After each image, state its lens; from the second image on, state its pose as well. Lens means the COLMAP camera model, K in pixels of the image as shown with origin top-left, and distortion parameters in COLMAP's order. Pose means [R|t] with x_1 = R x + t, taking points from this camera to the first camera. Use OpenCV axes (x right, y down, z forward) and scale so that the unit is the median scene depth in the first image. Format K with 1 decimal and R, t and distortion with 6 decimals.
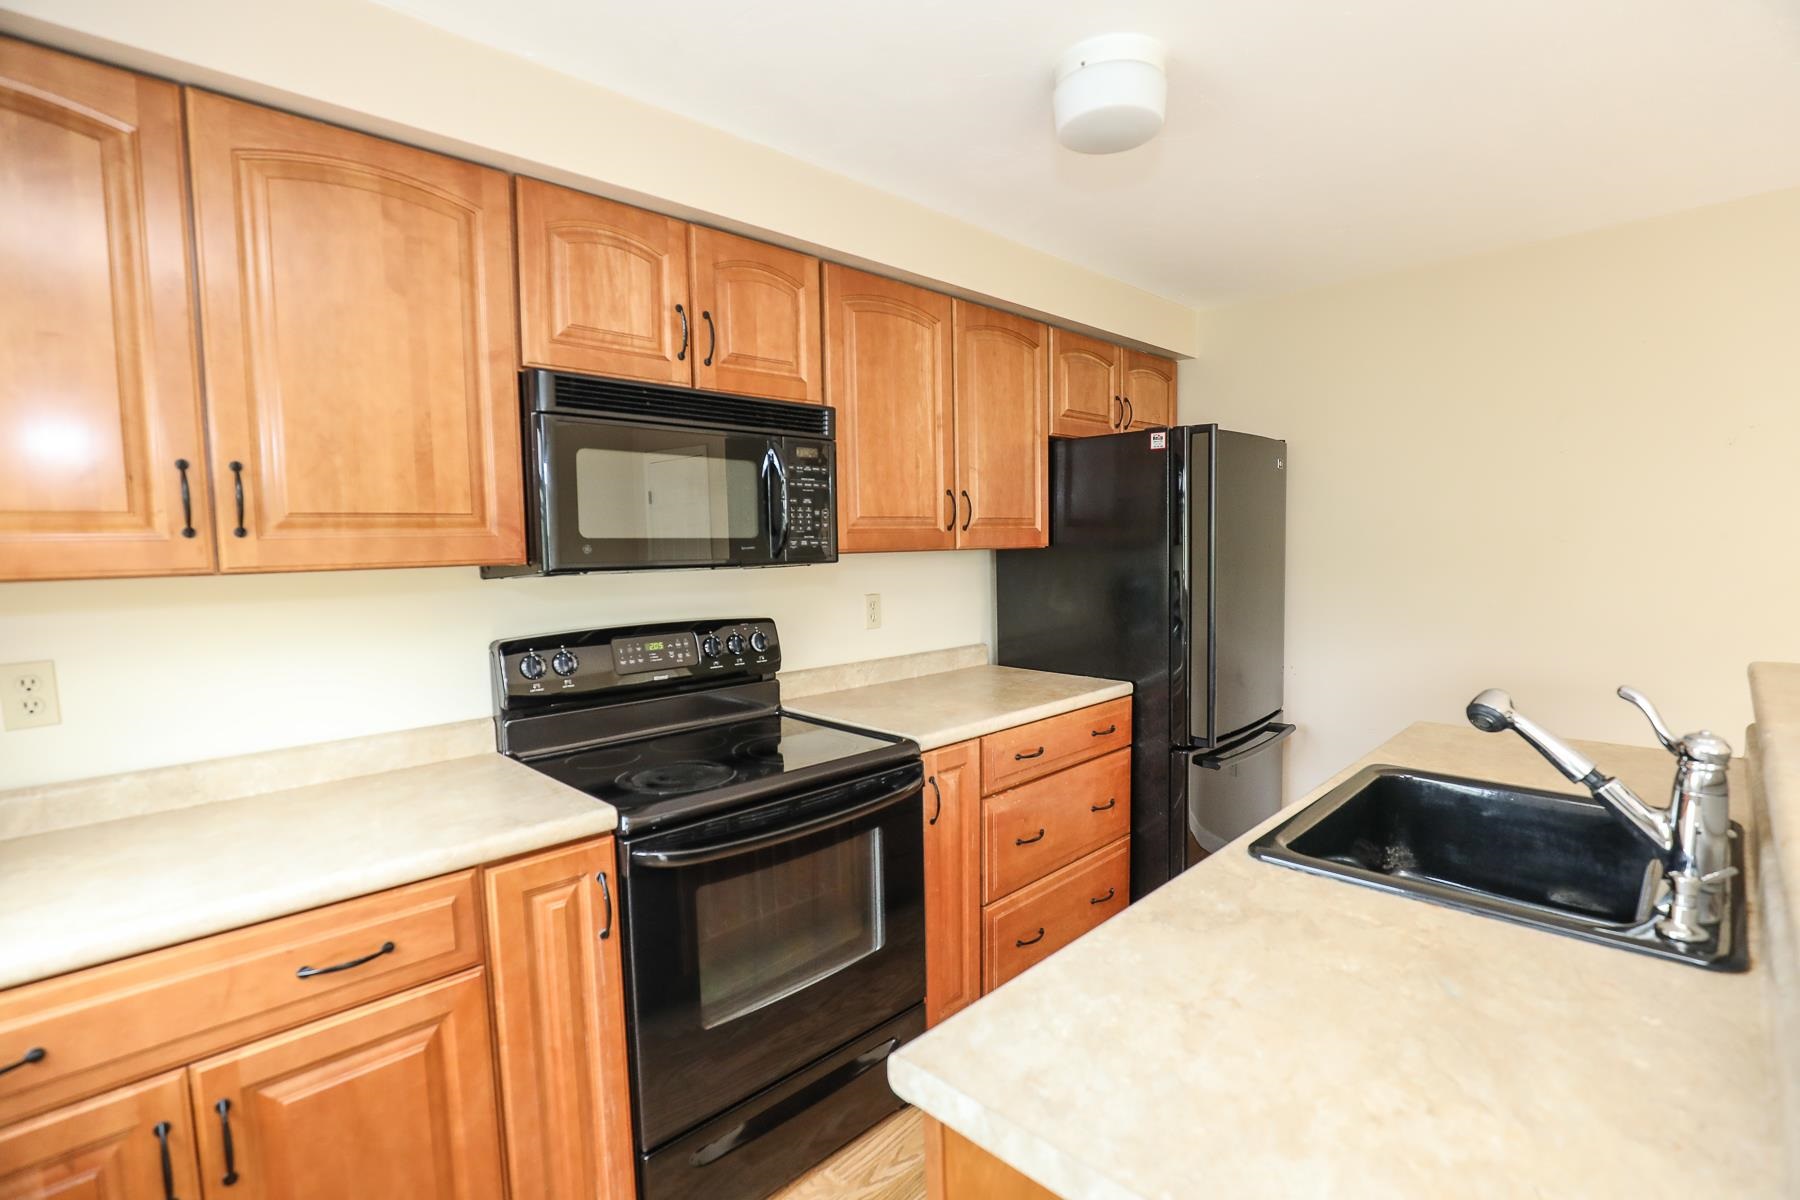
lens RADIAL K [[841.8, 0, 895.7], [0, 841.8, 609.6], [0, 0, 1]] dist [-0.034678, 0.007744]
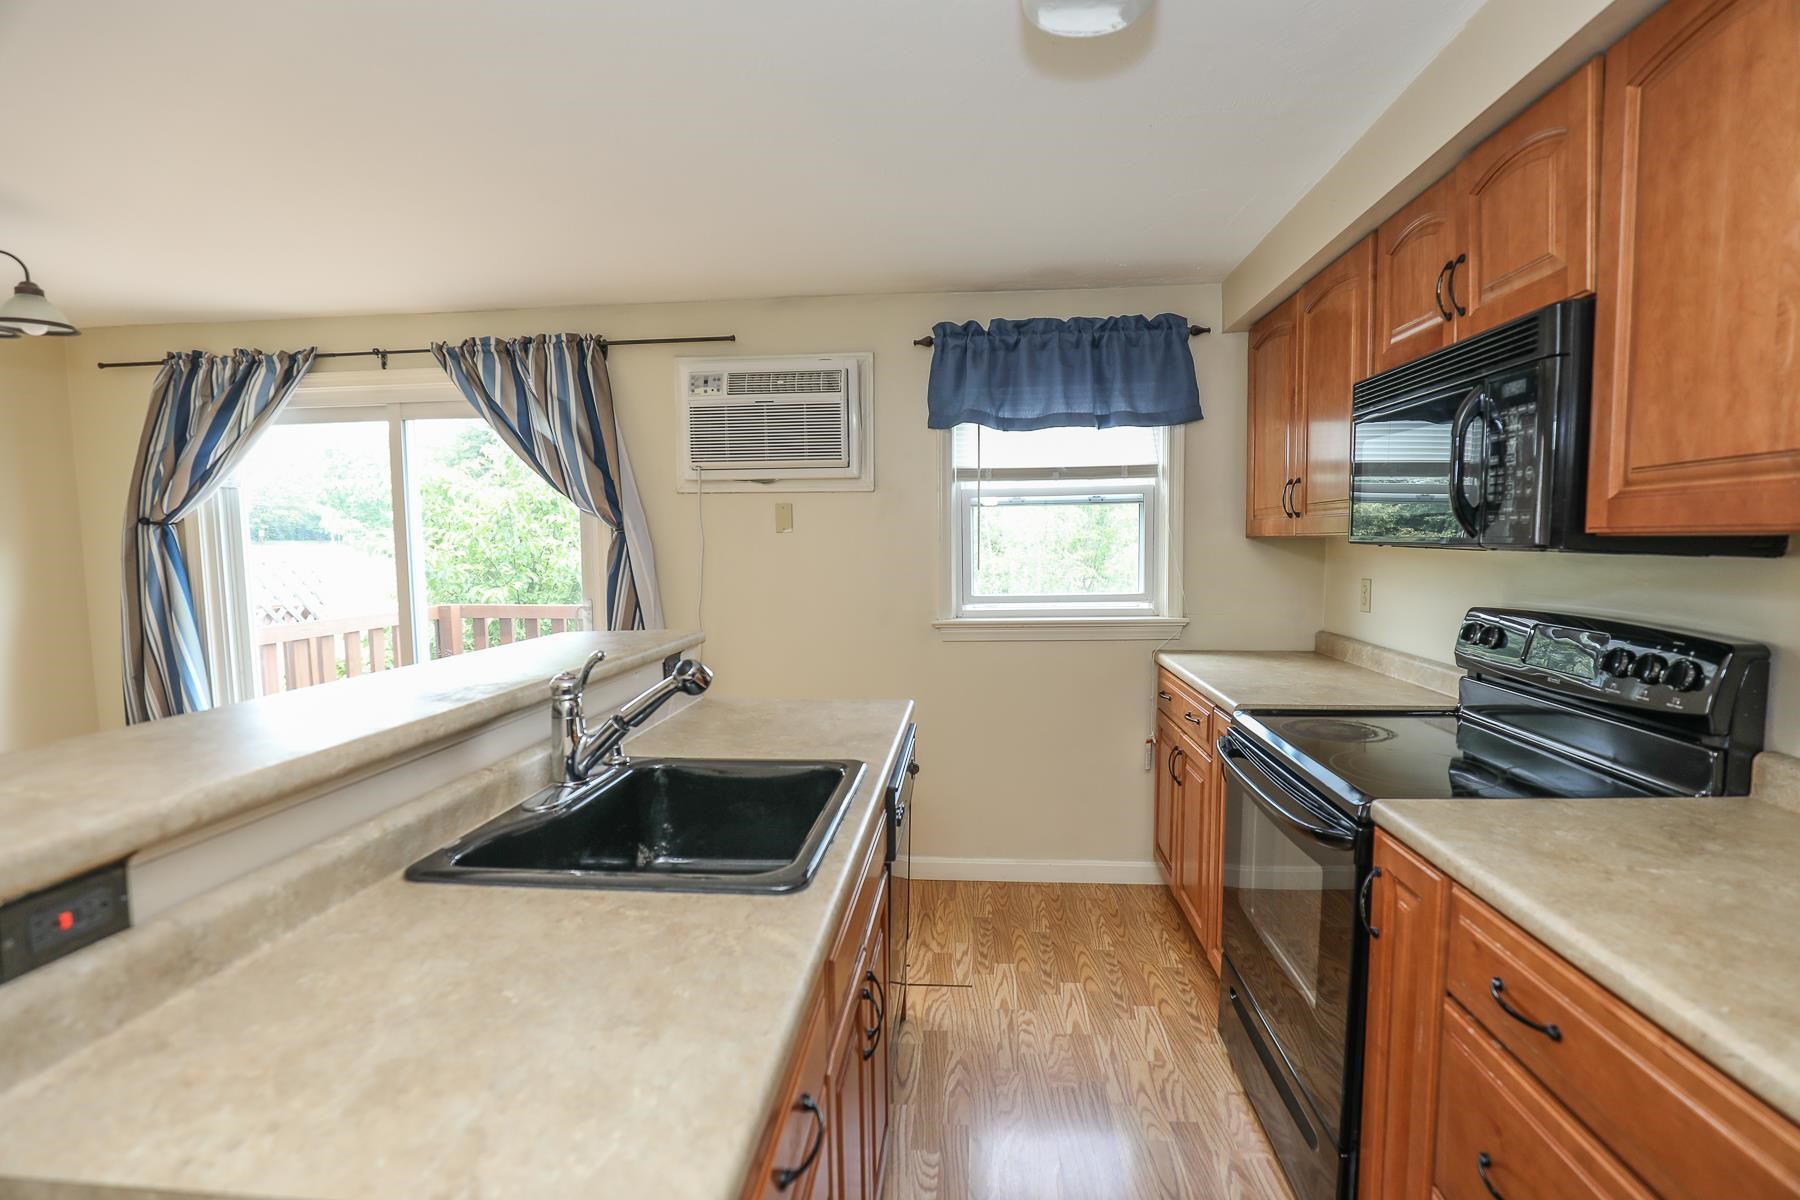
lens RADIAL K [[841.8, 0, 895.7], [0, 841.8, 609.6], [0, 0, 1]] dist [-0.034678, 0.007744]
pose [[-0.770286, 0.075504, -0.633213, 0.730369], [-0.030862, 0.987389, 0.155278, -0.094531], [0.636951, 0.139151, -0.758242, 1.201777]]
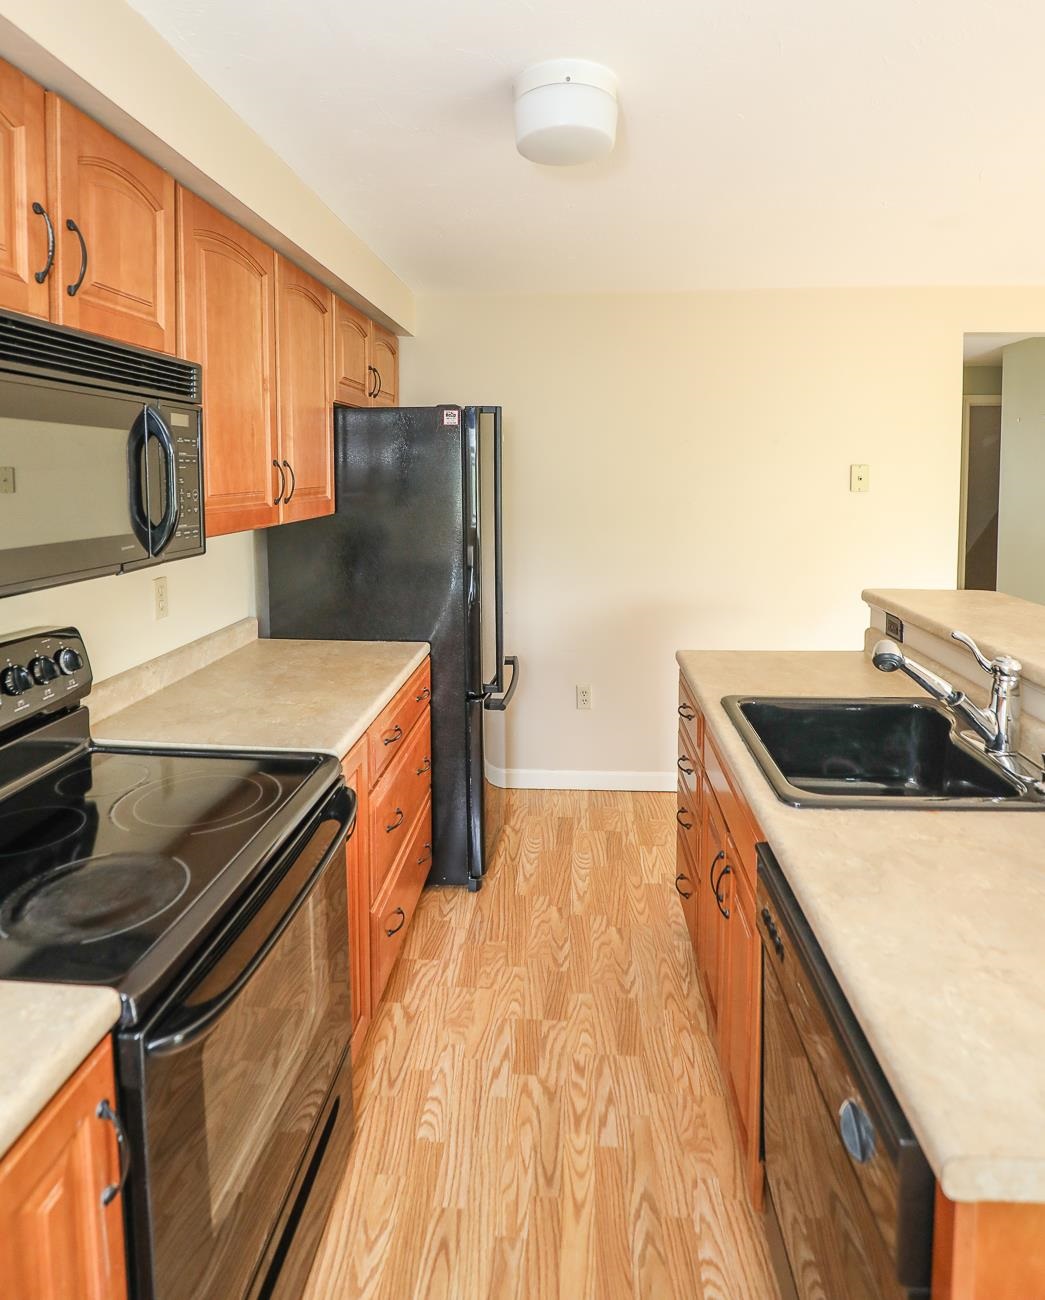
lens RADIAL K [[762.7, 0, 522.8], [0, 762.7, 513.9], [0, 0, 1]] dist [-0.031892, 0.001952]
pose [[0.751827, -0.025095, 0.658882, -0.331101], [0.045109, 0.998892, -0.013427, -0.073154], [-0.657815, 0.039816, 0.752126, 0.250710]]
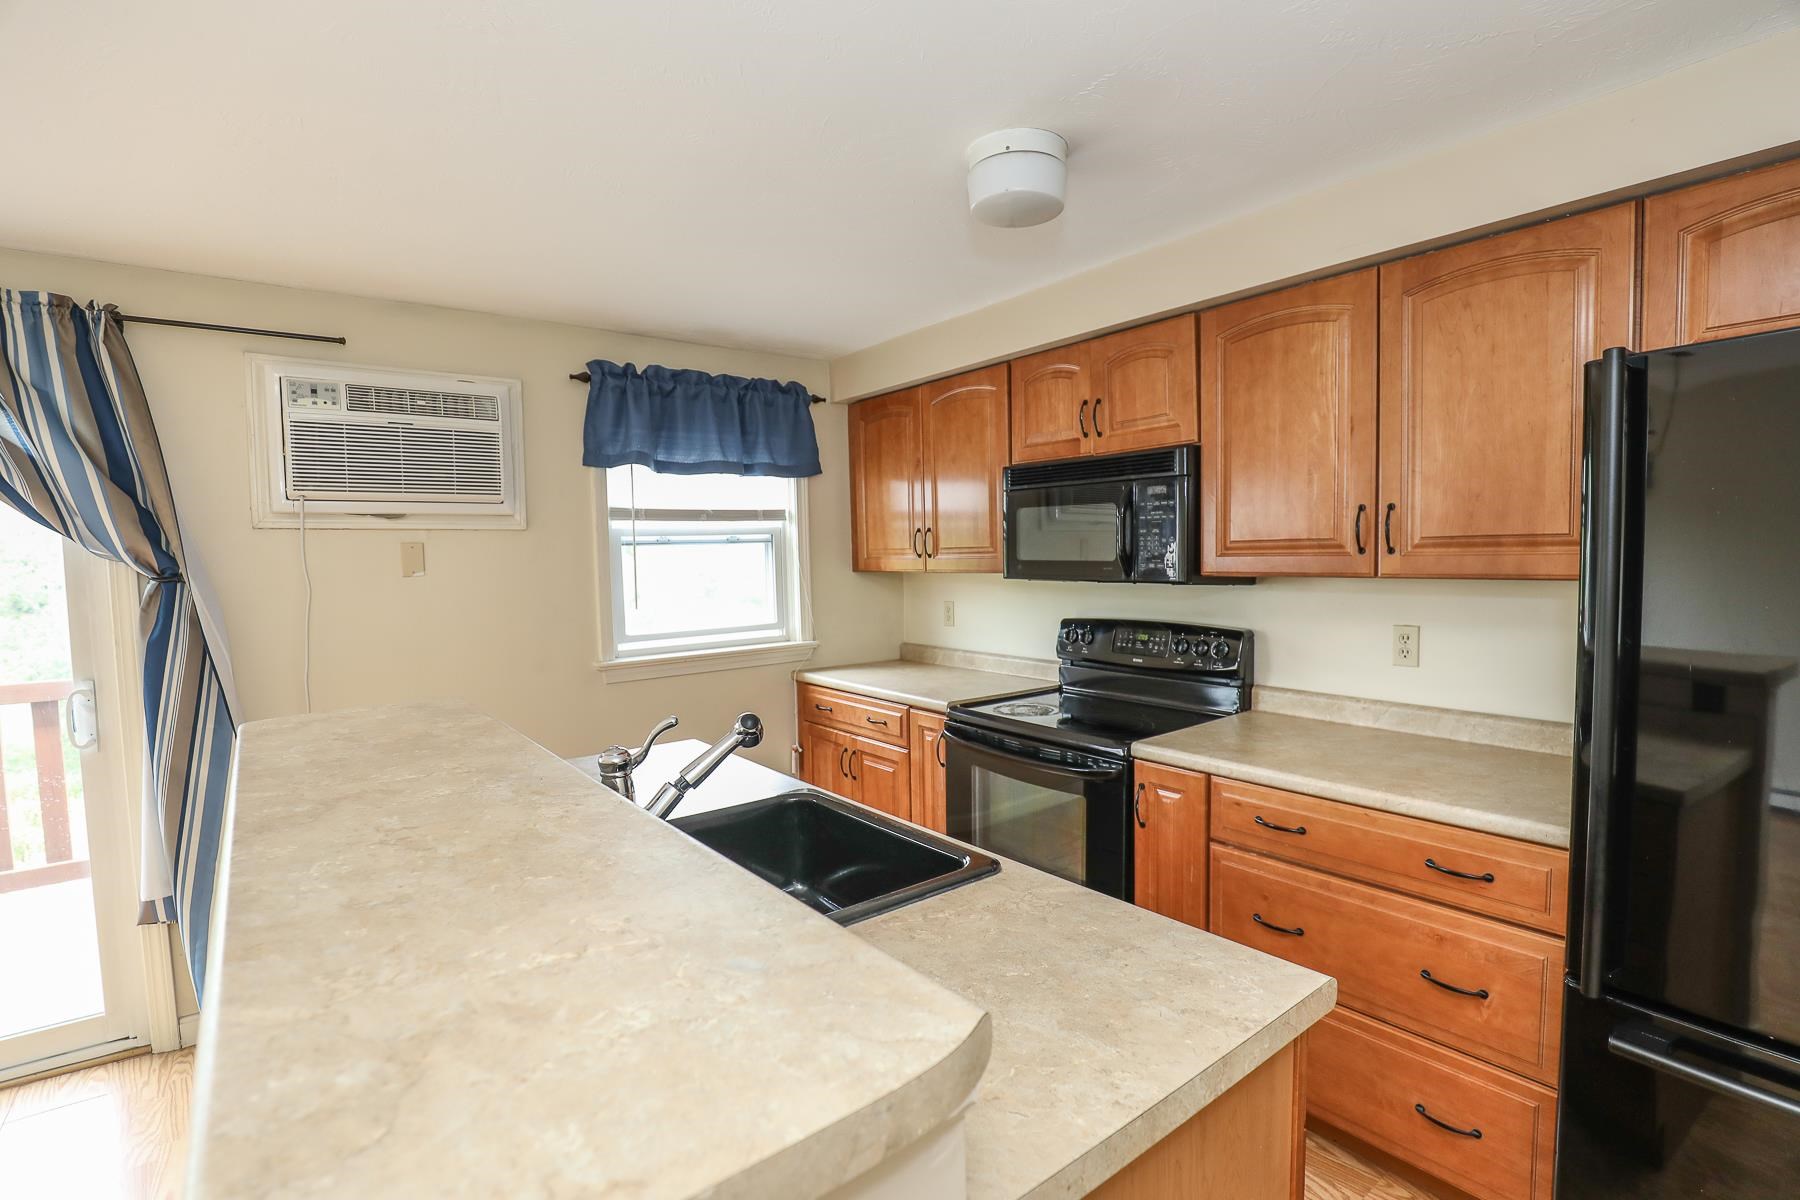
lens RADIAL K [[849.9, 0, 916.3], [0, 849.9, 612.4], [0, 0, 1]] dist [-0.025696, 0.001140]
pose [[-0.115730, 0.089358, -0.989253, 1.125135], [-0.061114, 0.993418, 0.096884, -0.108461], [0.991399, 0.071670, -0.109507, 0.794052]]
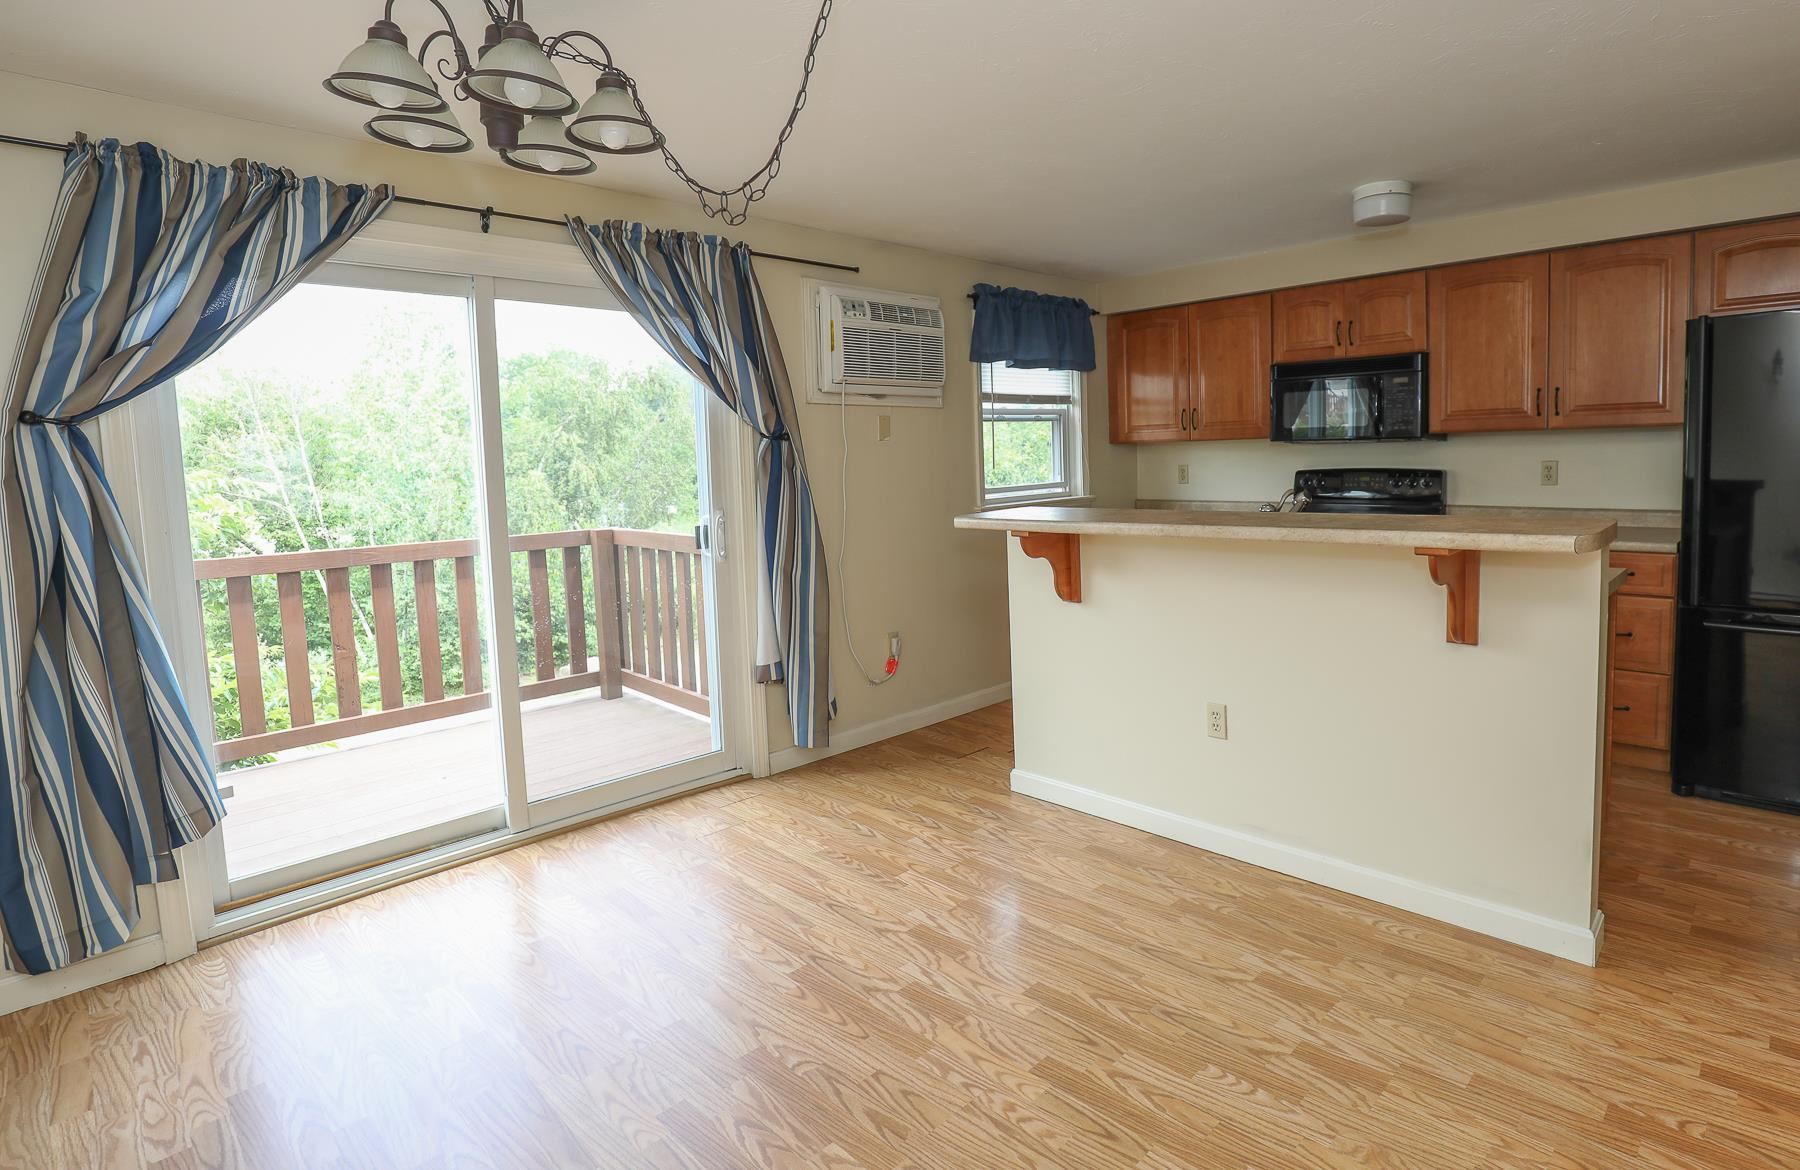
lens RADIAL K [[908.5, 0, 995.5], [0, 908.5, 527.8], [0, 0, 1]] dist [-0.023609, 0.001423]
pose [[0.041721, 0.097888, -0.994323, 1.901259], [-0.055308, 0.993889, 0.095525, 0.001137], [0.997597, 0.051008, 0.046880, 0.003879]]
